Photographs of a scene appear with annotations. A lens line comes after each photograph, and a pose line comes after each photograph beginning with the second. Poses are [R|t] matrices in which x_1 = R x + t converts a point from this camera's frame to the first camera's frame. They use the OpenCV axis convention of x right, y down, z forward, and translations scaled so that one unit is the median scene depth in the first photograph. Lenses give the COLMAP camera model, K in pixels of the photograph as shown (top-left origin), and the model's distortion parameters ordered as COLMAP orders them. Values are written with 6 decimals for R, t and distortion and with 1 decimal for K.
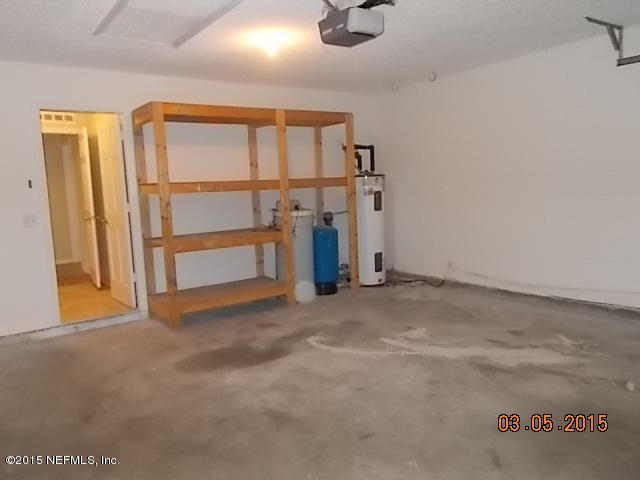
lens RADIAL K [[488.5, 0, 320.7], [0, 488.5, 239.4], [0, 0, 1]] dist [-0.003855, 0.000518]
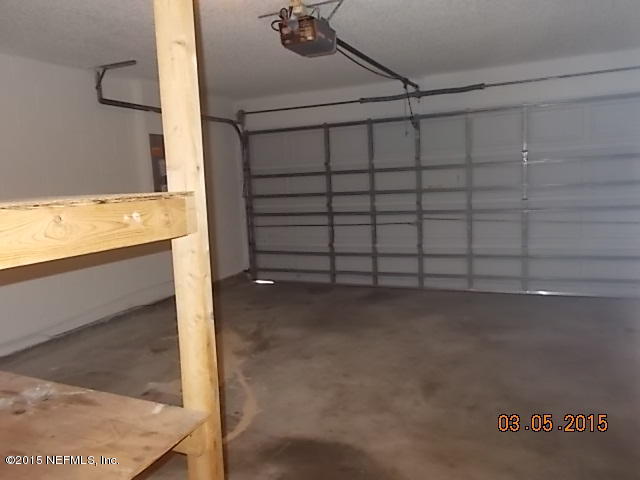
lens RADIAL K [[488.5, 0, 321.1], [0, 488.5, 240.5], [0, 0, 1]] dist [-0.003855, 0.000518]
pose [[-0.505046, -0.030681, 0.862547, -0.773775], [0.167738, 0.976824, 0.132961, -0.132625], [-0.846636, 0.211833, -0.488194, 1.428590]]
